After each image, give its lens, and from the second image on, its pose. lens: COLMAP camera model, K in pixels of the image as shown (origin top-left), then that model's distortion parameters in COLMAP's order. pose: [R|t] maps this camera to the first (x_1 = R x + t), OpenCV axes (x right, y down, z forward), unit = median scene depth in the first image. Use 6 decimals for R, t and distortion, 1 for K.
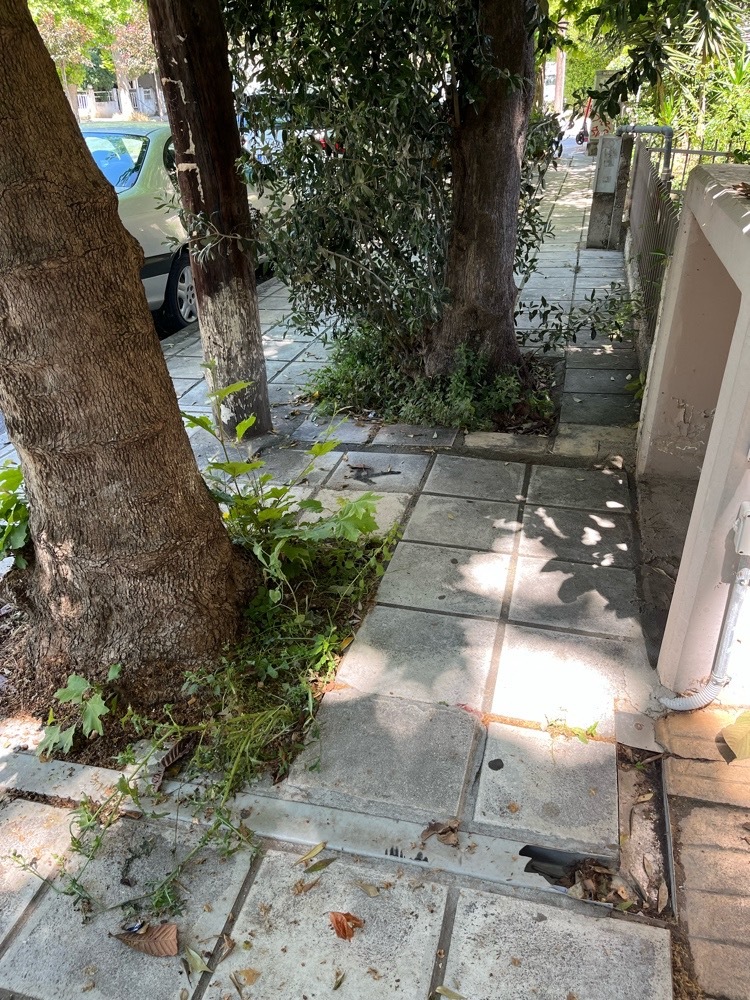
lens RADIAL K [[735.2, 0, 370.2], [0, 735.2, 503.8], [0, 0, 1]] dist [0.072430, -0.099770]
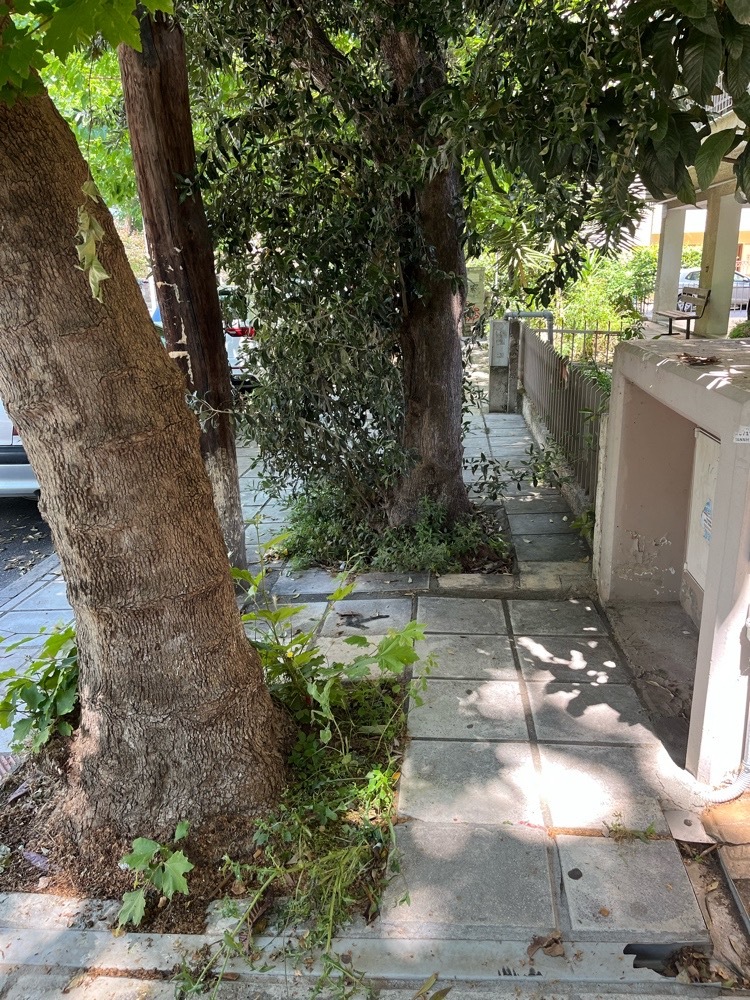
lens RADIAL K [[735.2, 0, 370.2], [0, 735.2, 503.8], [0, 0, 1]] dist [0.072430, -0.099770]
pose [[0.987621, -0.057103, 0.146095, -0.195615], [0.087478, 0.973604, -0.210817, 0.031067], [-0.130200, 0.220987, 0.966547, -0.077869]]
